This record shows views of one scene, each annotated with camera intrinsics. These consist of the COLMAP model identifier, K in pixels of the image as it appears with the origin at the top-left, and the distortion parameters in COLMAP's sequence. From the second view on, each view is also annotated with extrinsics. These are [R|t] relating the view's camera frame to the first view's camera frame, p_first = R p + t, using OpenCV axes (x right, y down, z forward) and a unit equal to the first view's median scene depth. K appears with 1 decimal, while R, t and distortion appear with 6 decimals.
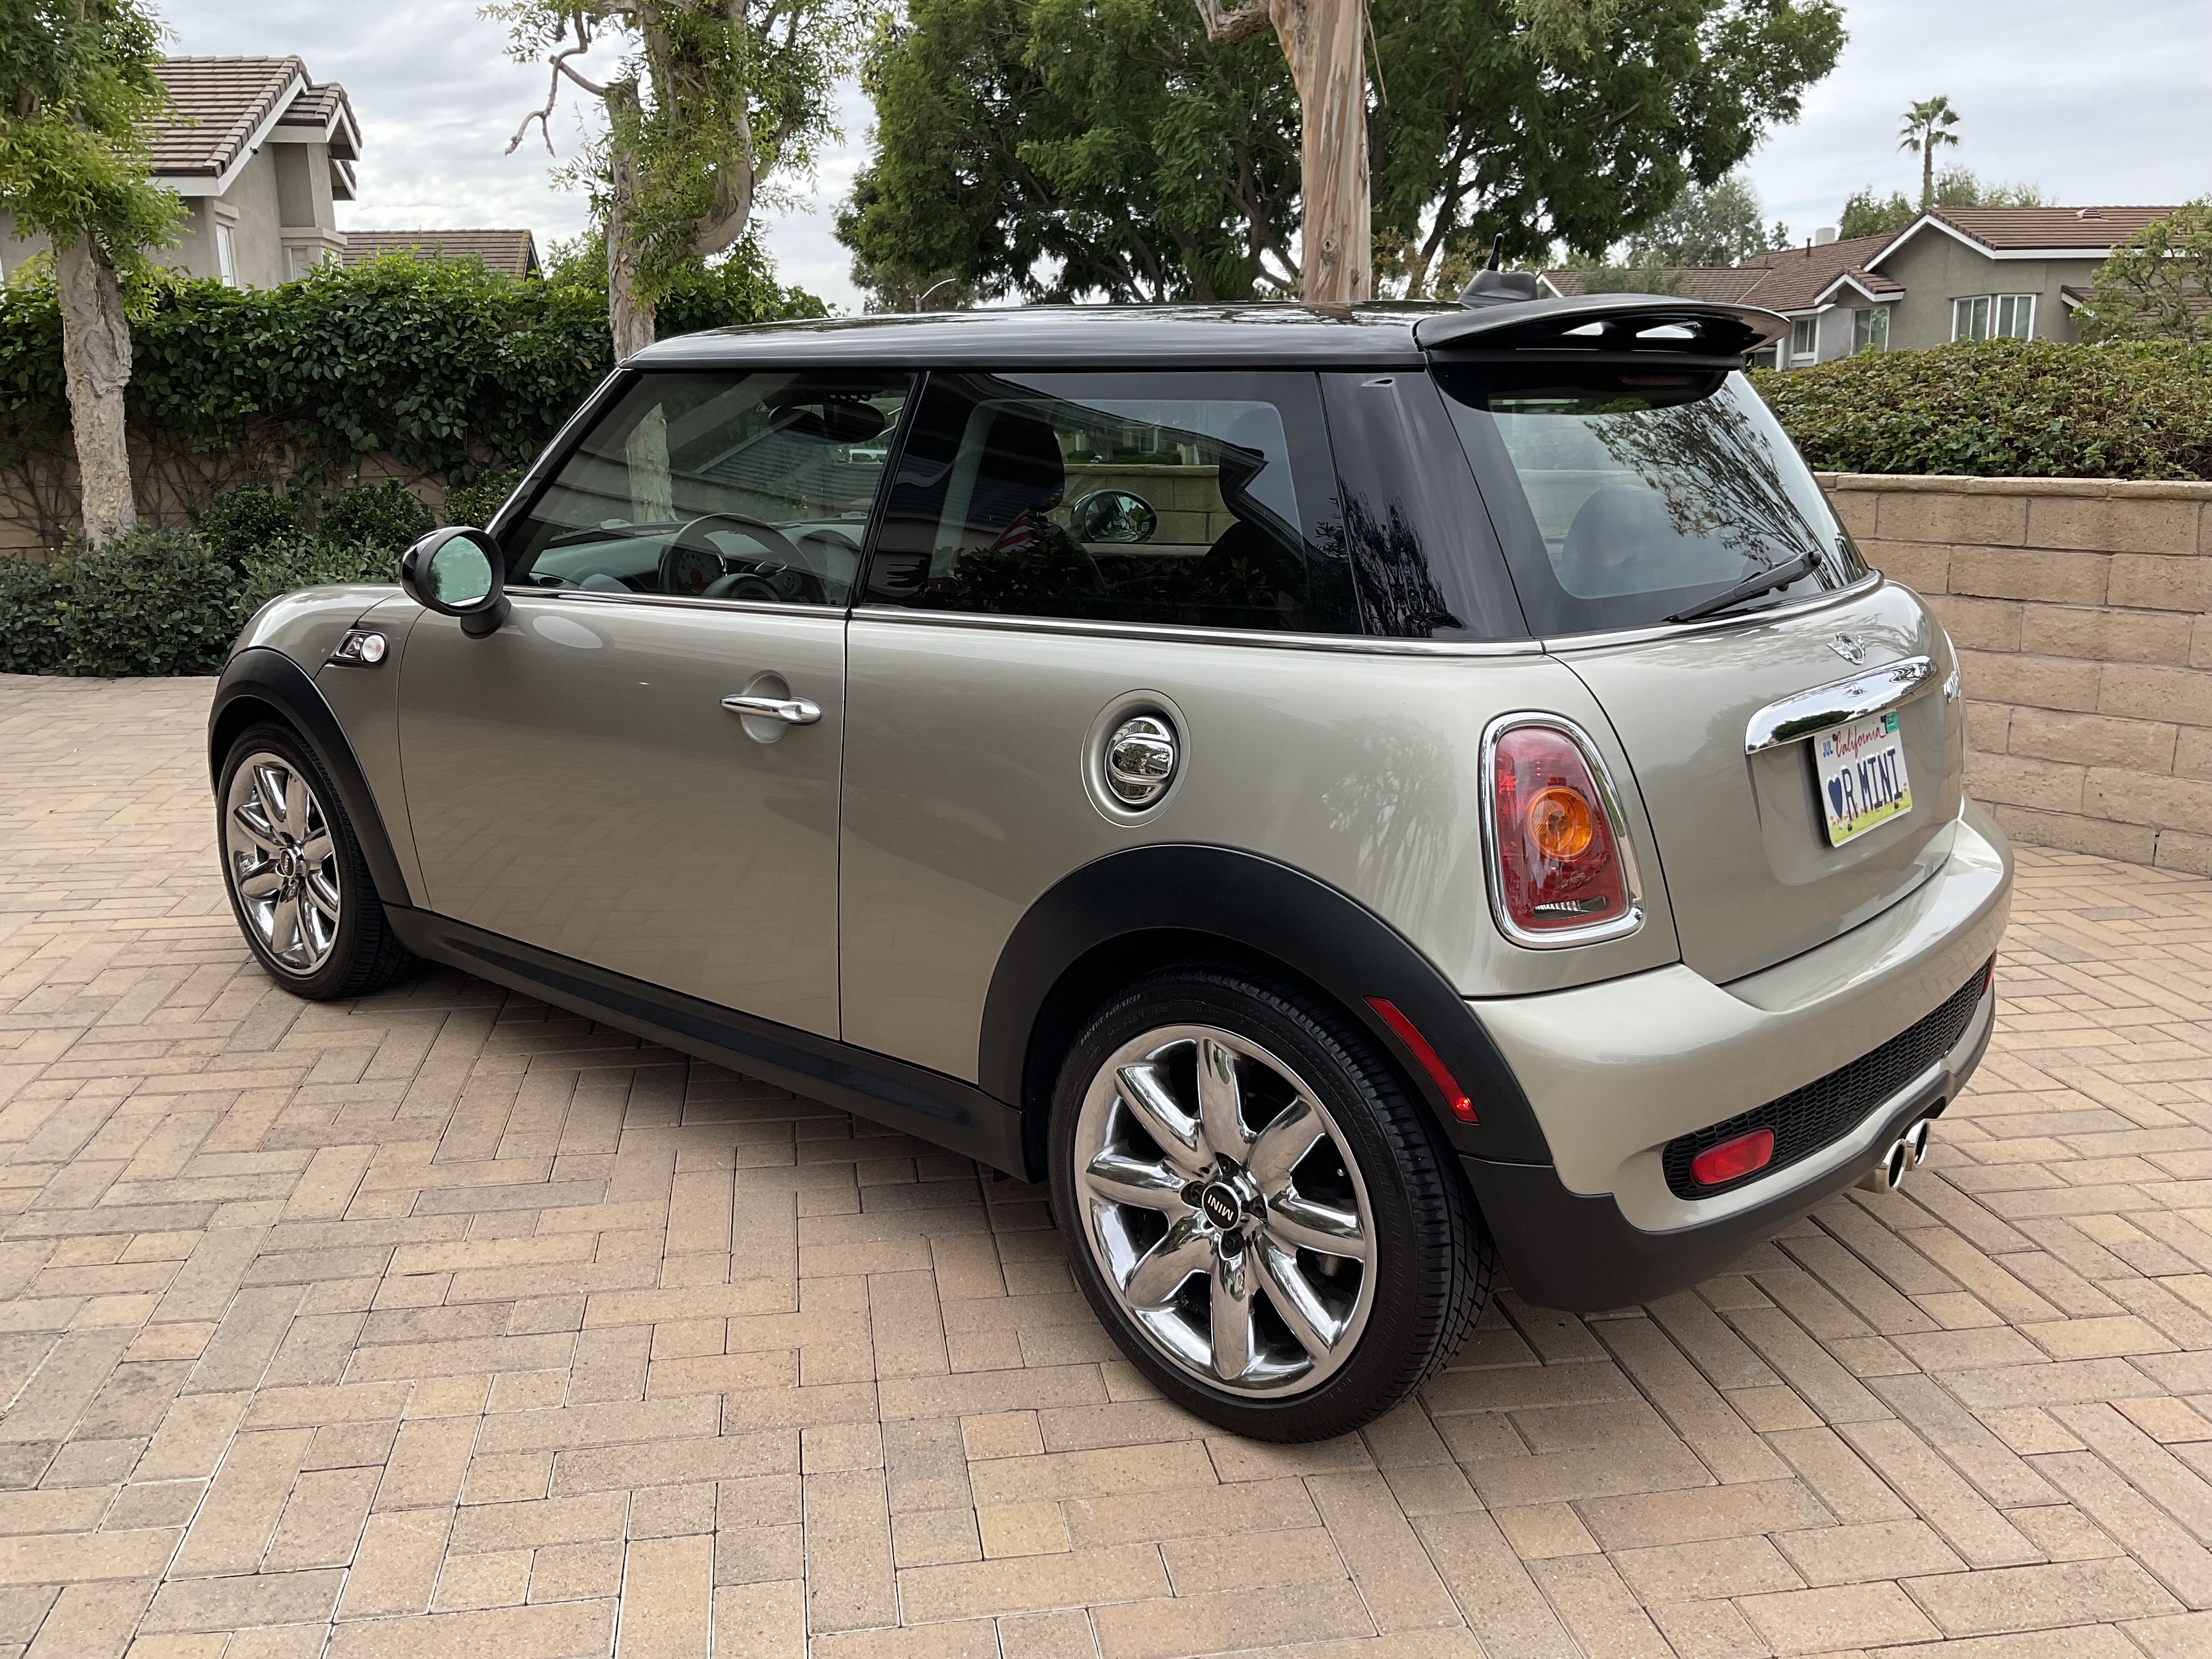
lens RADIAL K [[1907.8, 0, 1108.2], [0, 1907.8, 822.3], [0, 0, 1]] dist [0.005740, -0.010359]
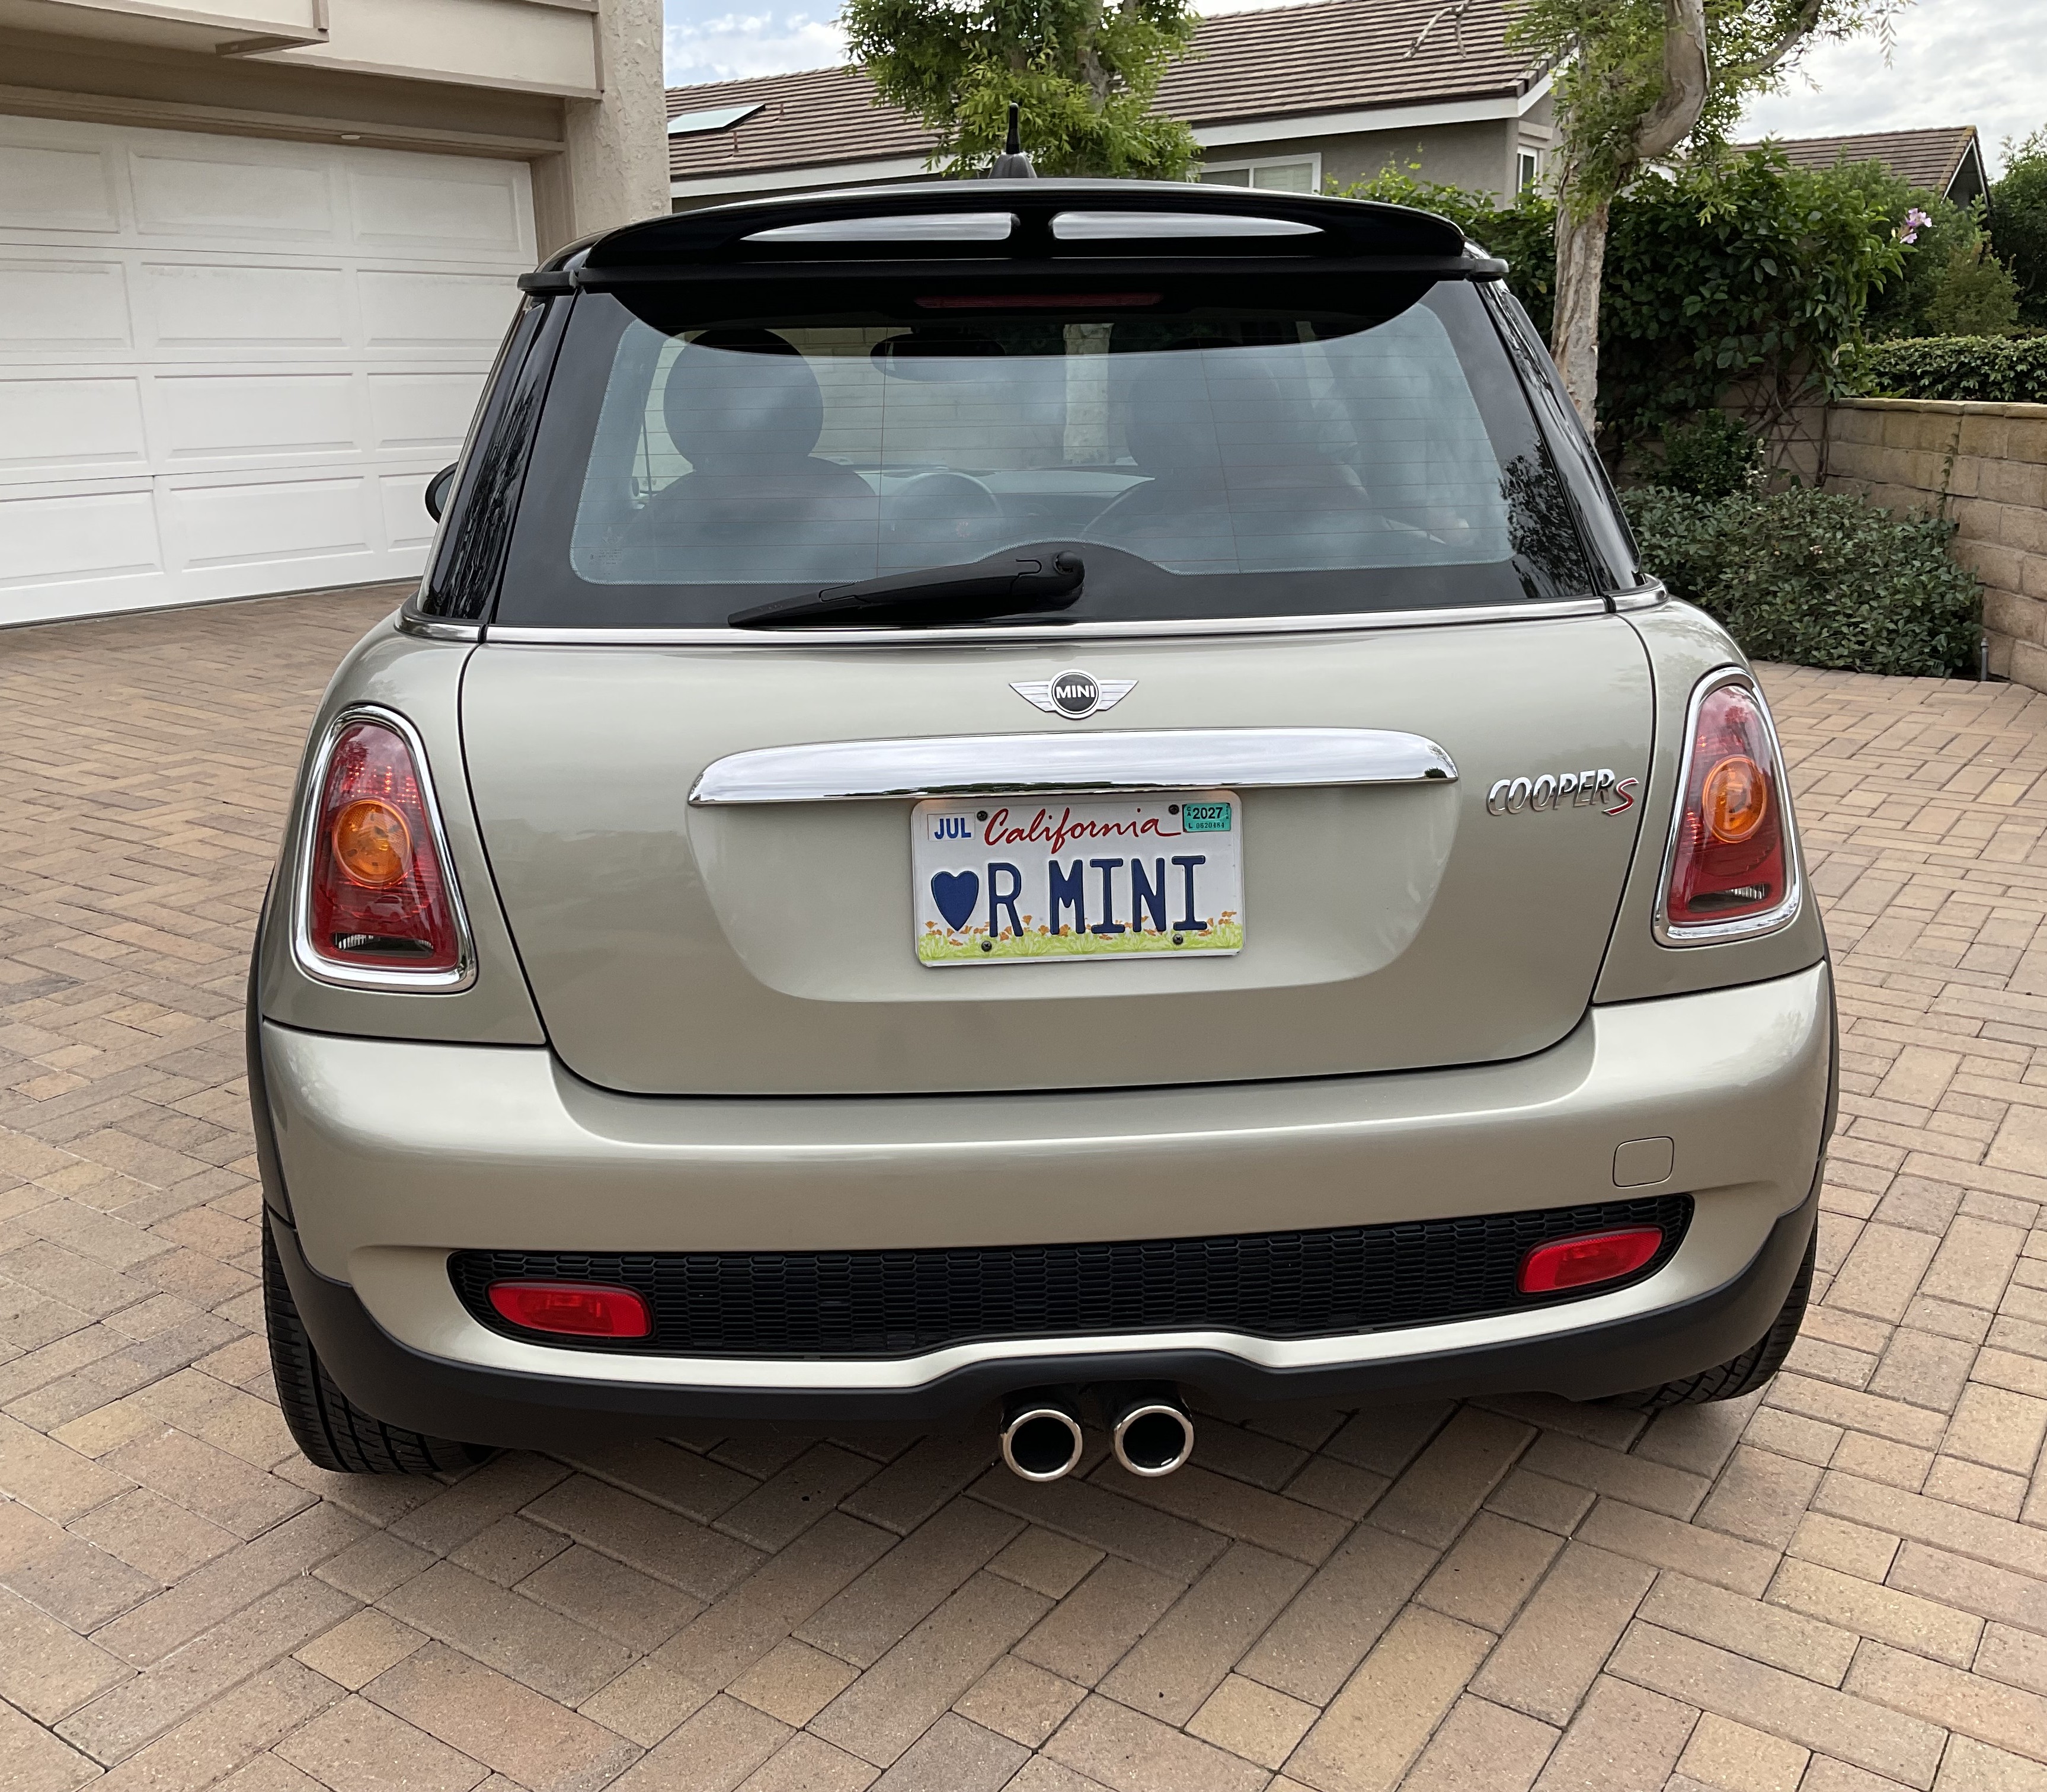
lens RADIAL K [[2084.3, 0, 1018.5], [0, 2084.3, 892.5], [0, 0, 1]] dist [-0.005052, 0.000000]
pose [[0.698565, 0.178390, -0.692953, 0.644179], [-0.145442, 0.983608, 0.106595, -0.069521], [0.700609, 0.026321, 0.713060, 0.326195]]
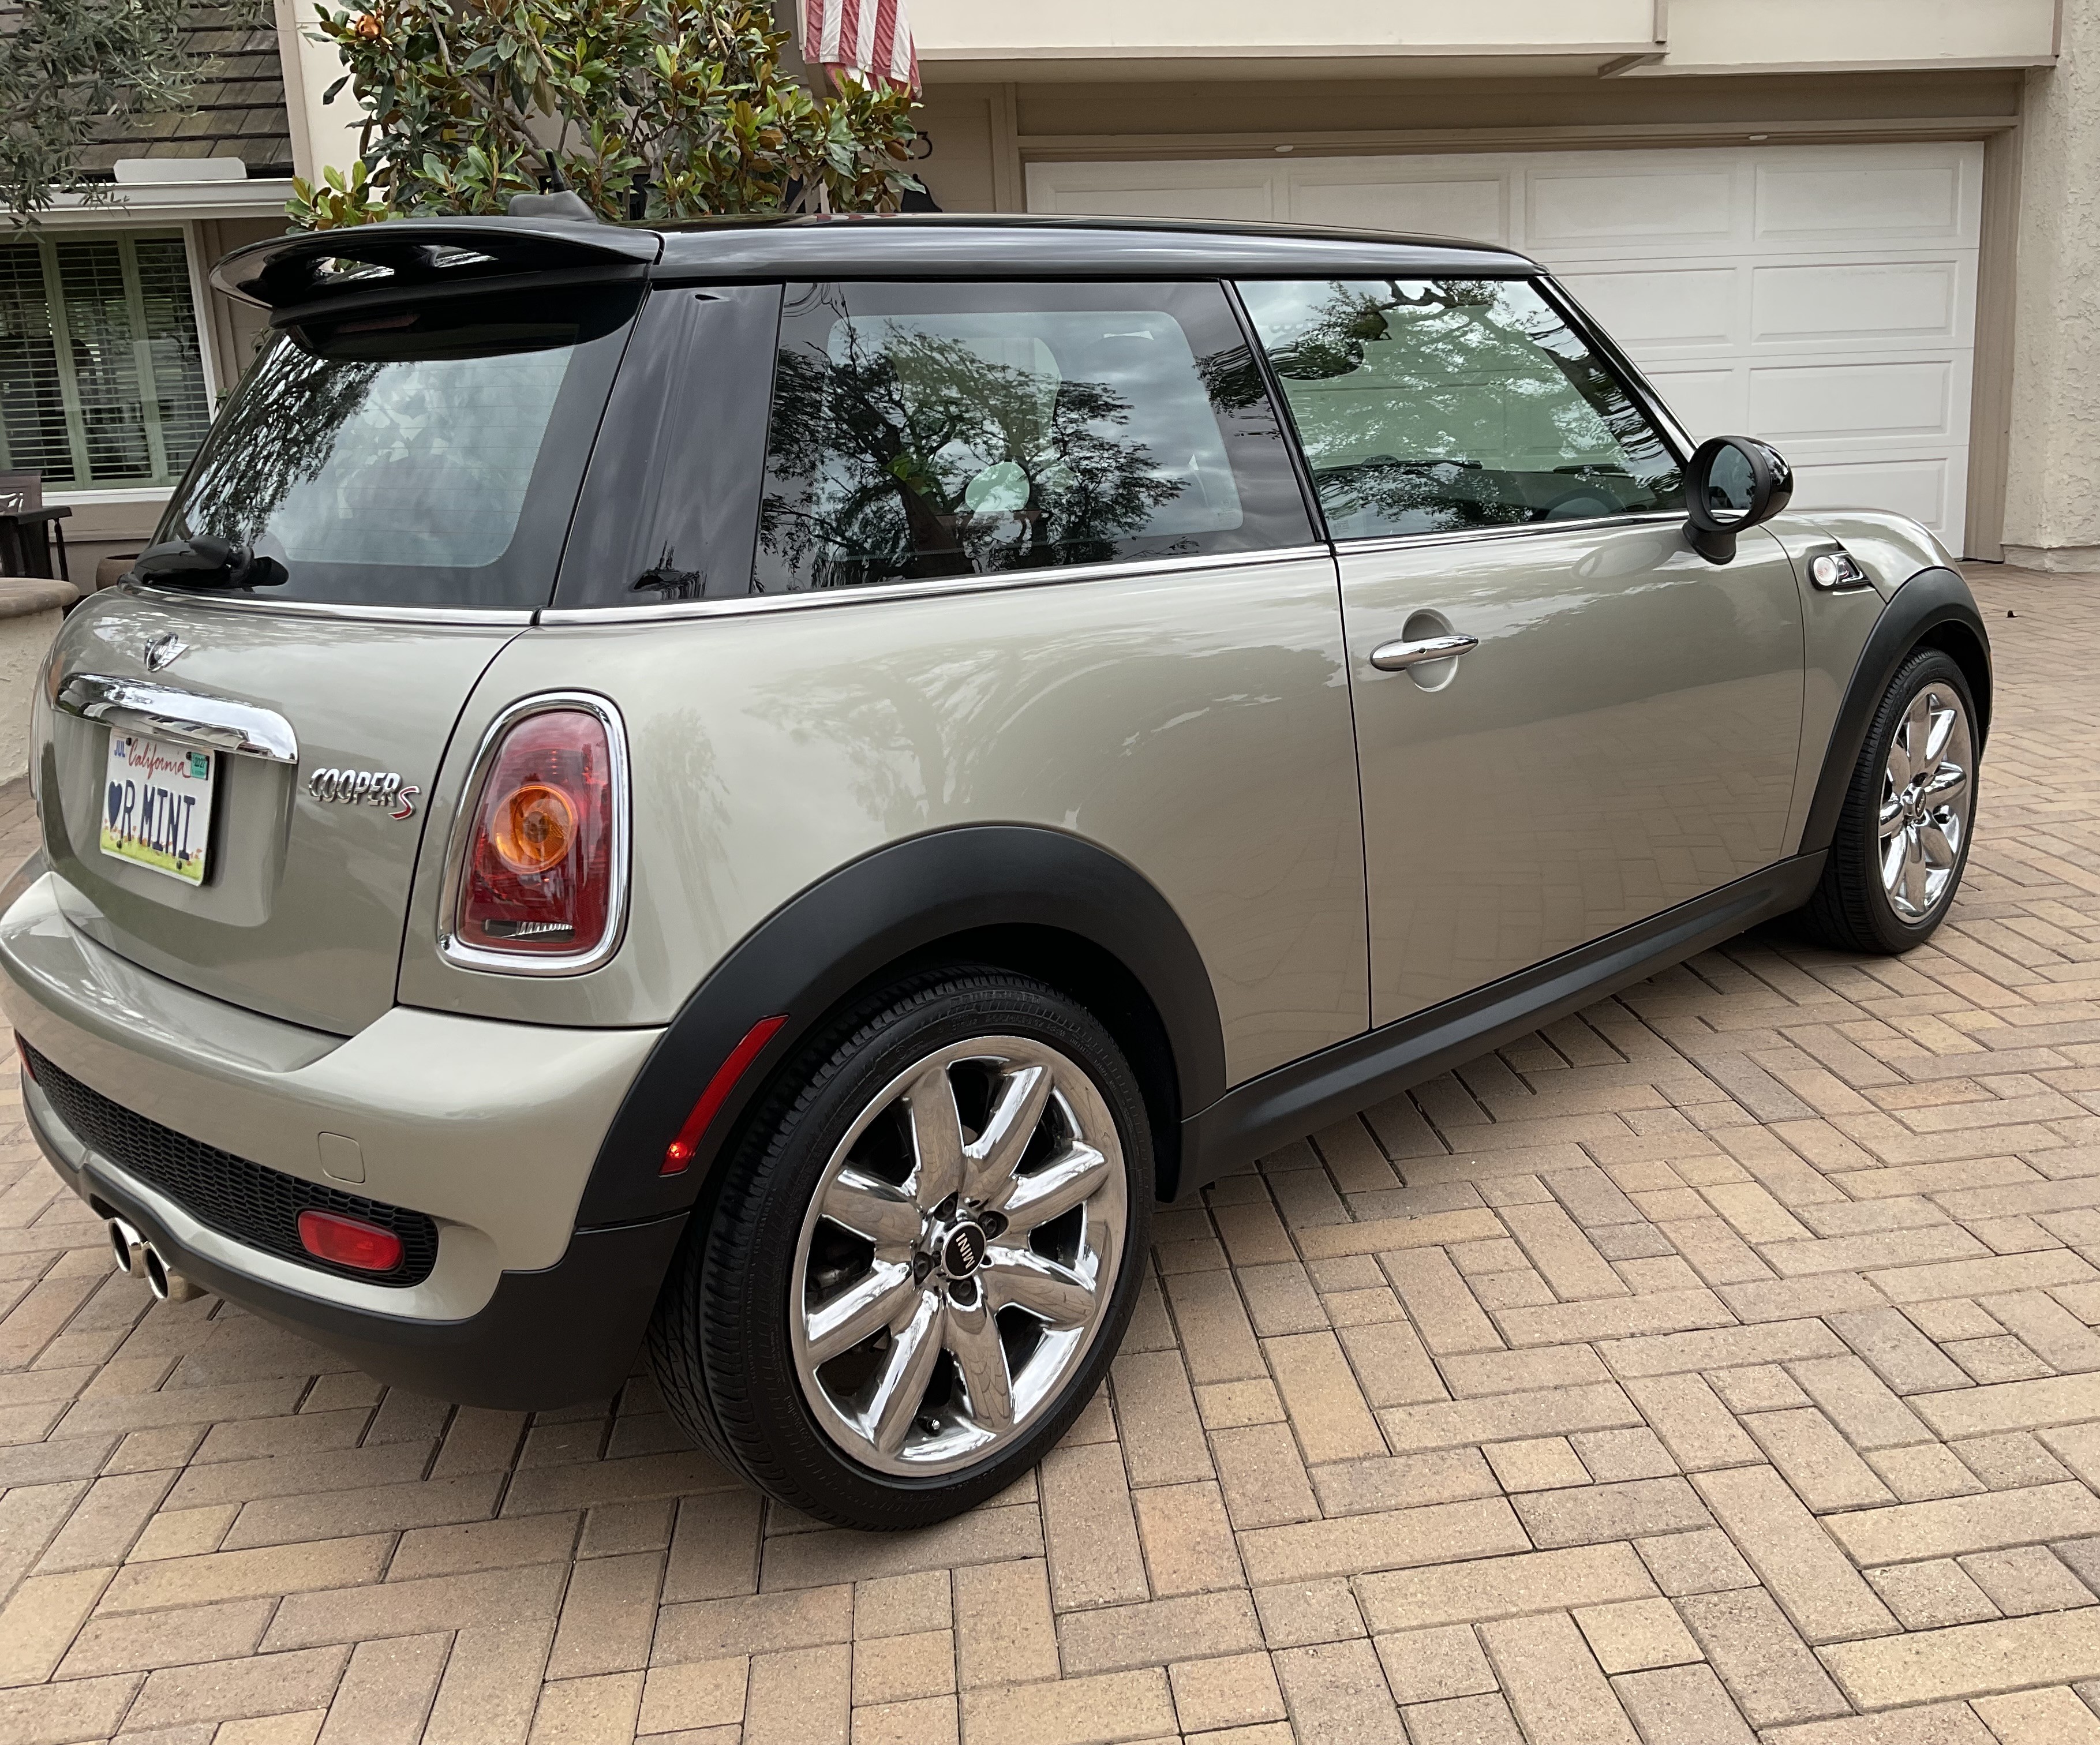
lens RADIAL K [[1988.0, 0, 1055.5], [0, 1988.0, 882.3], [0, 0, 1]] dist [-0.012286, 0.000000]
pose [[-0.093410, 0.246920, -0.964523, 0.866929], [-0.172446, 0.950105, 0.259930, -0.205904], [0.980580, 0.190609, -0.046168, 1.029276]]
